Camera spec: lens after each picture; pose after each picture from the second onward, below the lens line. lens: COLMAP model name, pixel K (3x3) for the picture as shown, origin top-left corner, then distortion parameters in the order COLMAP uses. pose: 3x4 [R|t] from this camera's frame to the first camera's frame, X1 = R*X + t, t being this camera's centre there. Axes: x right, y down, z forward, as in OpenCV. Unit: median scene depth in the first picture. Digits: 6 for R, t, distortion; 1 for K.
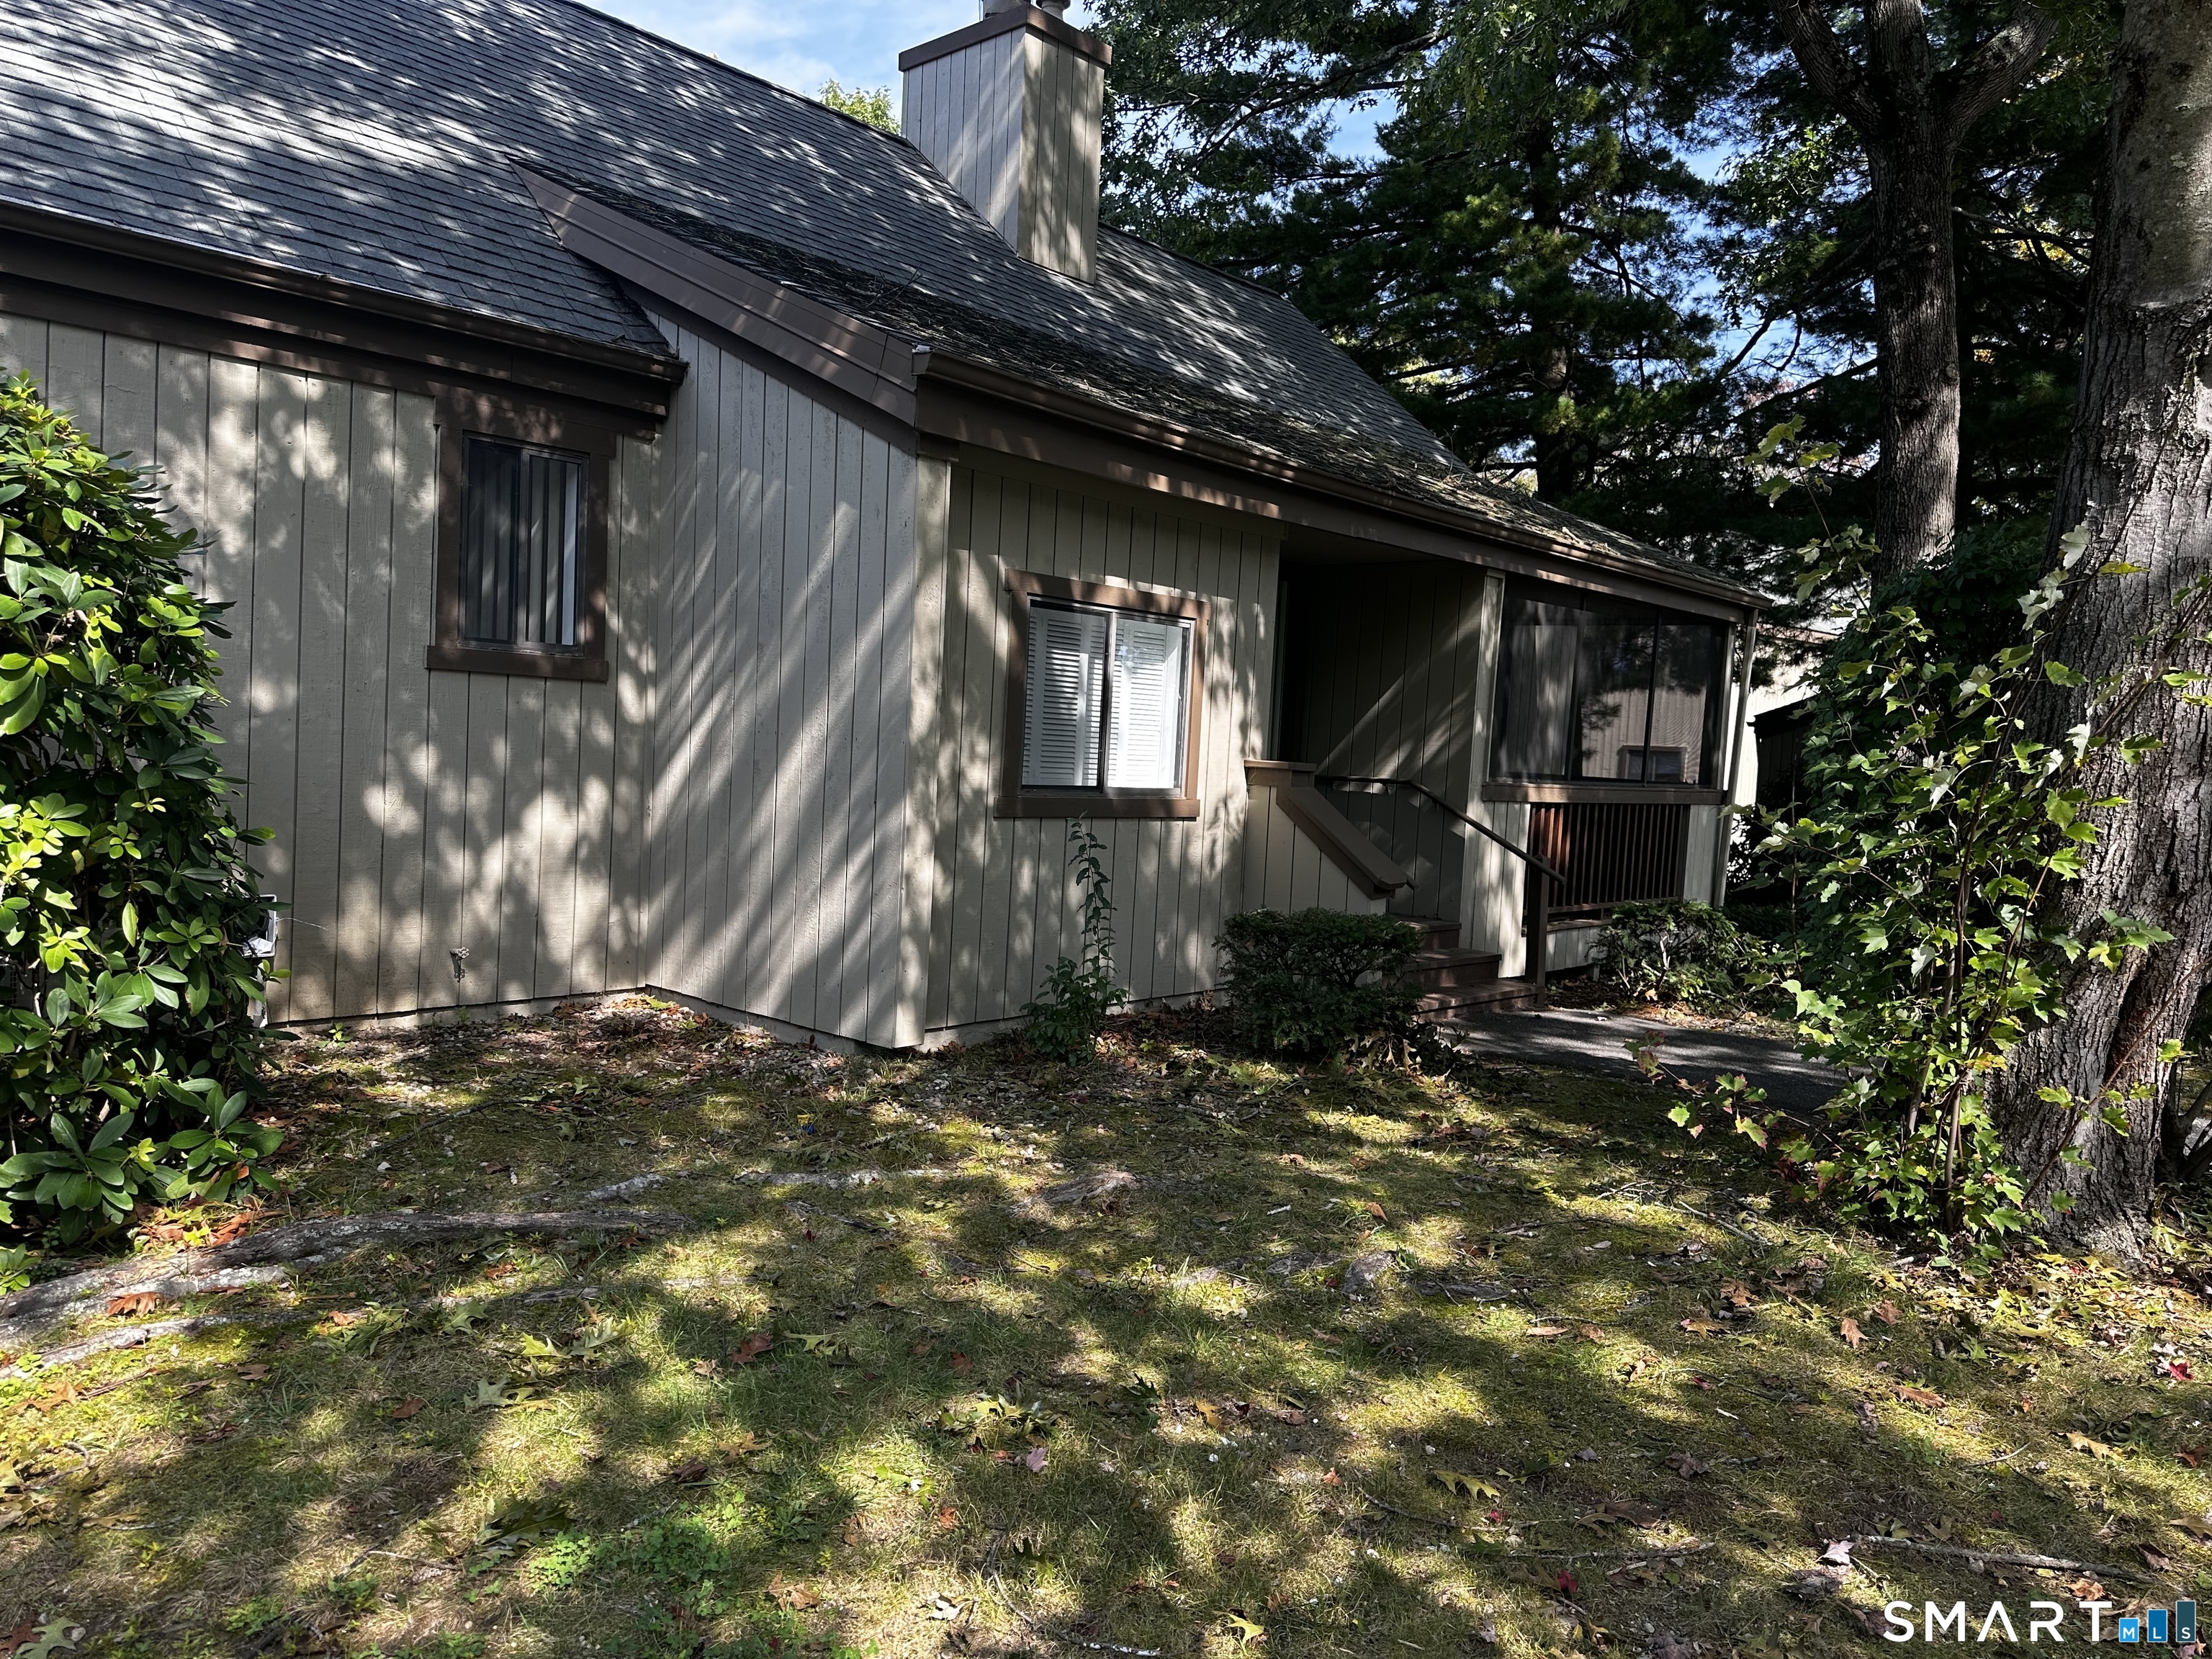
lens RADIAL K [[1550.0, 0, 1103.1], [0, 1550.0, 829.4], [0, 0, 1]] dist [0.088599, -0.110682]
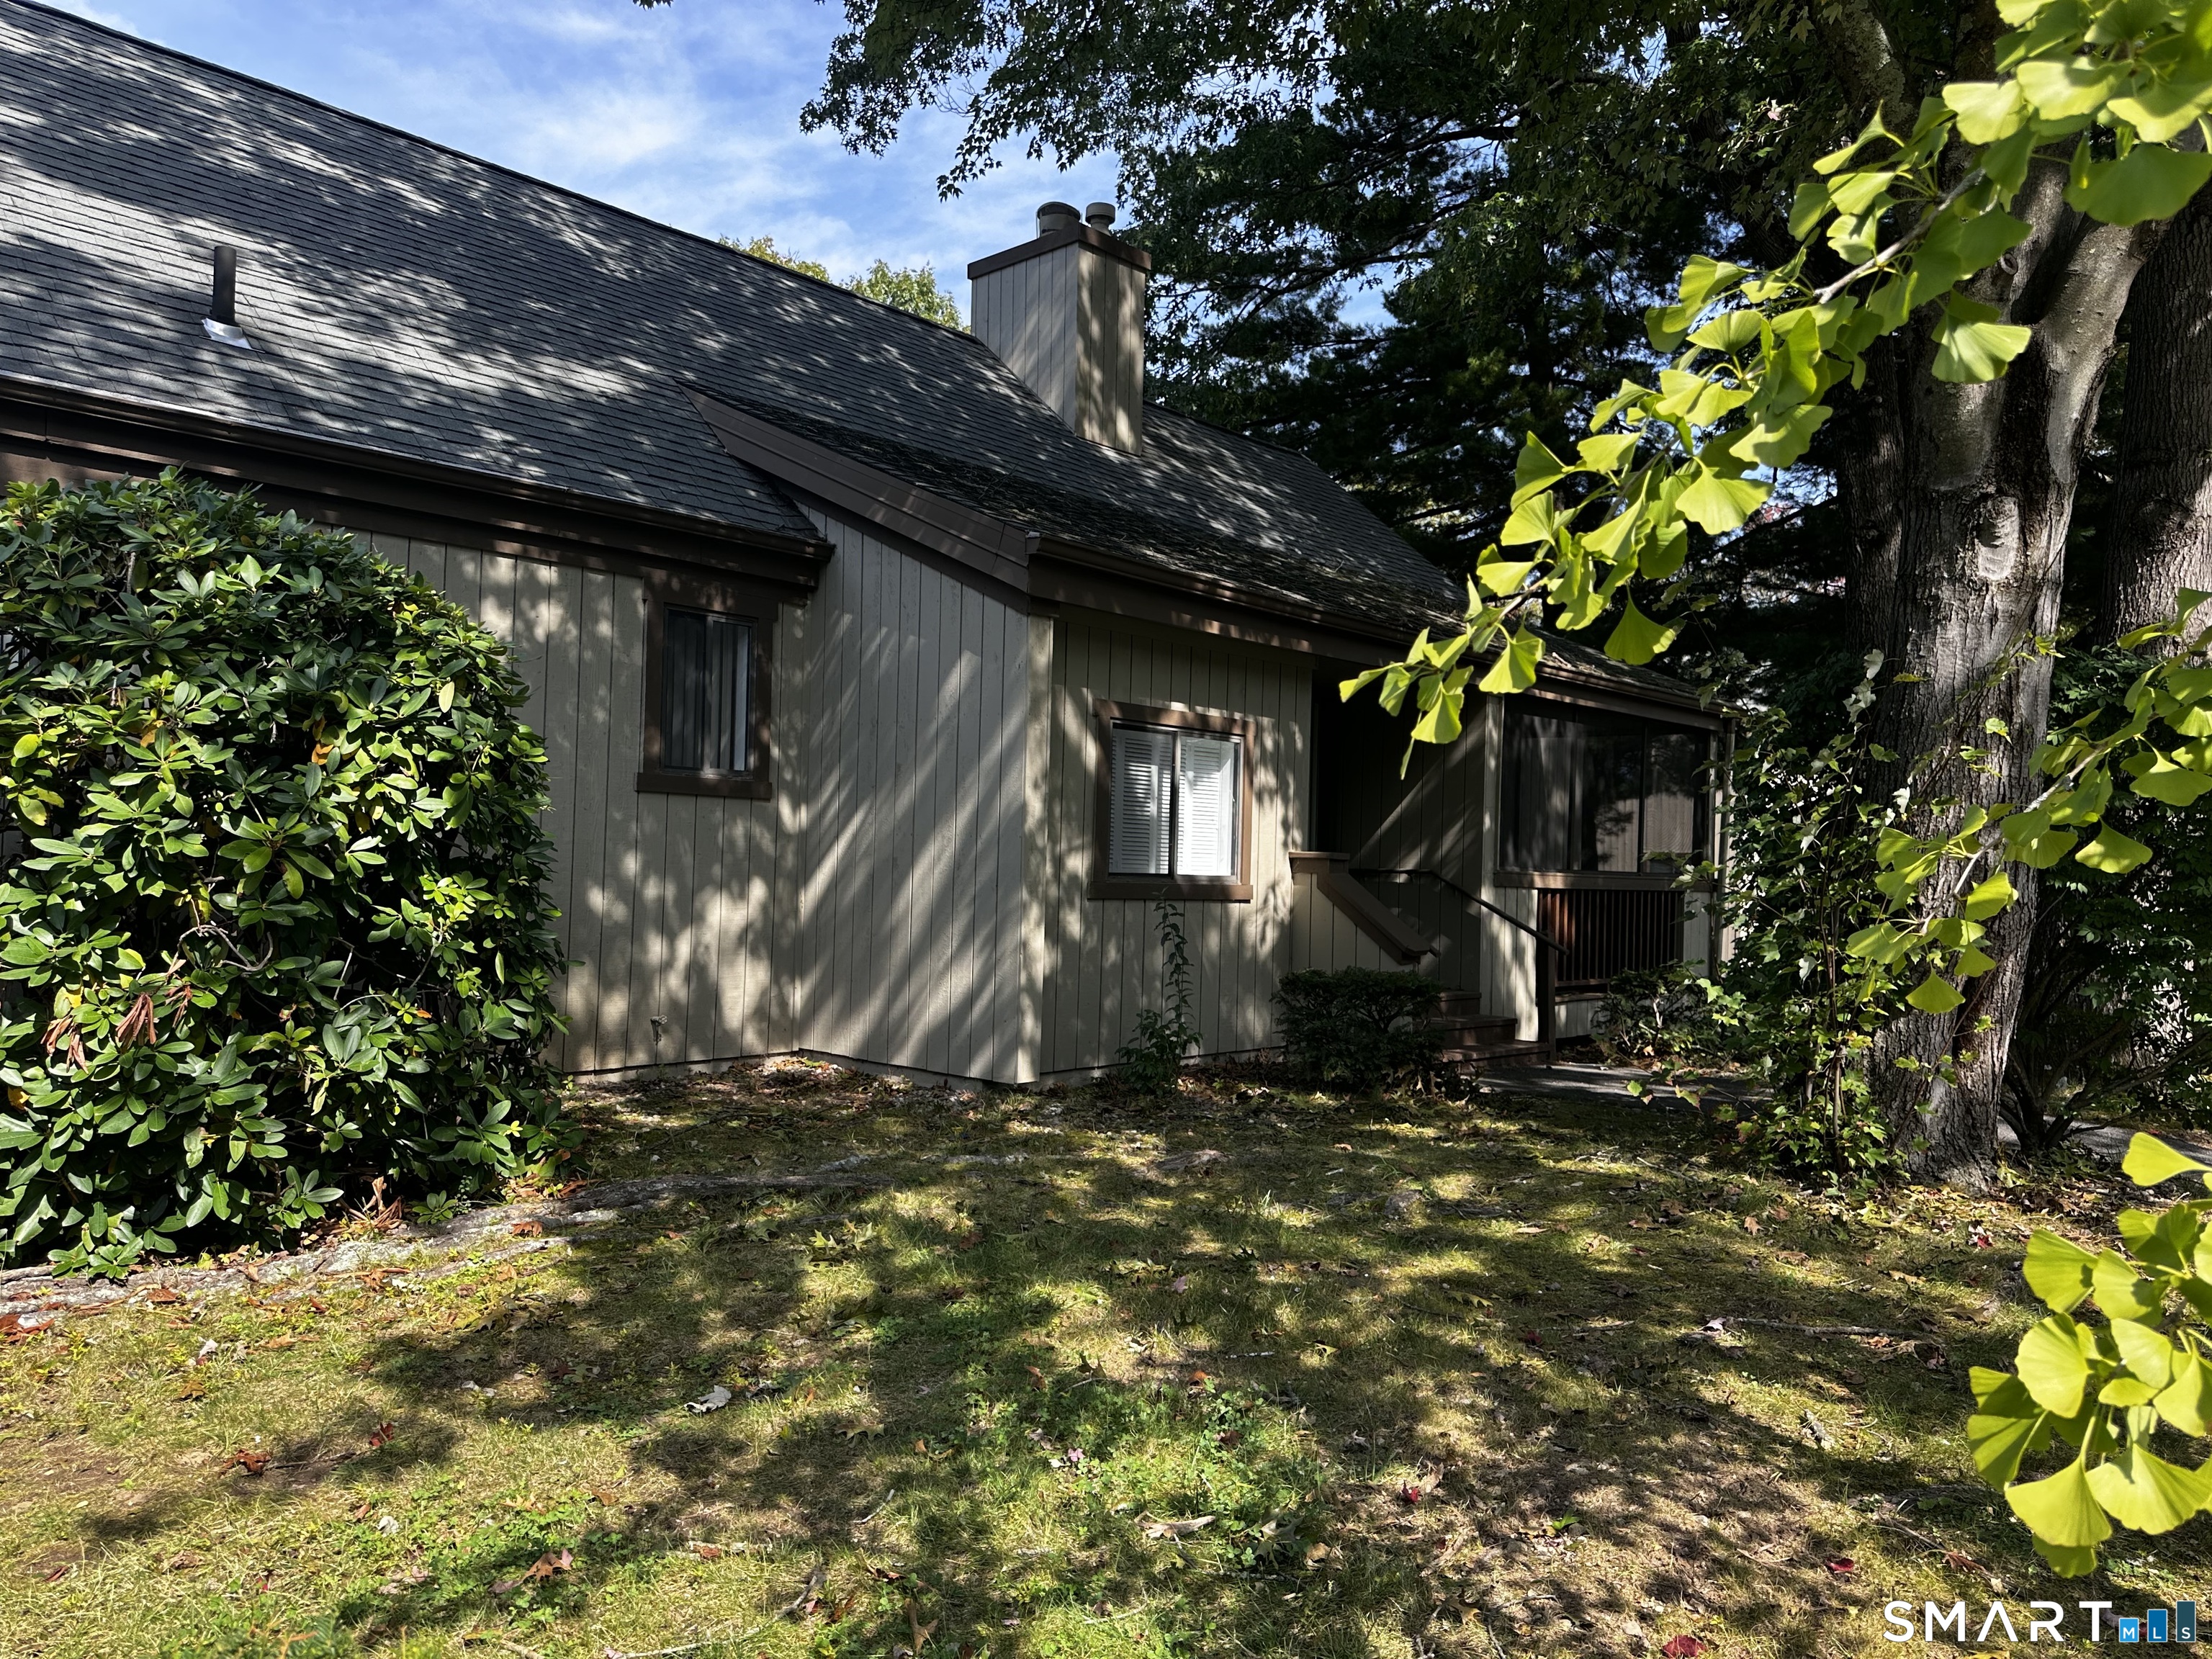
lens RADIAL K [[1522.9, 0, 1106.0], [0, 1522.9, 829.5], [0, 0, 1]] dist [0.161671, -0.294885]
pose [[0.999501, -0.024681, -0.019689, -0.028569], [0.023003, 0.996421, -0.081335, 0.033556], [0.021626, 0.080842, 0.996492, -0.197040]]
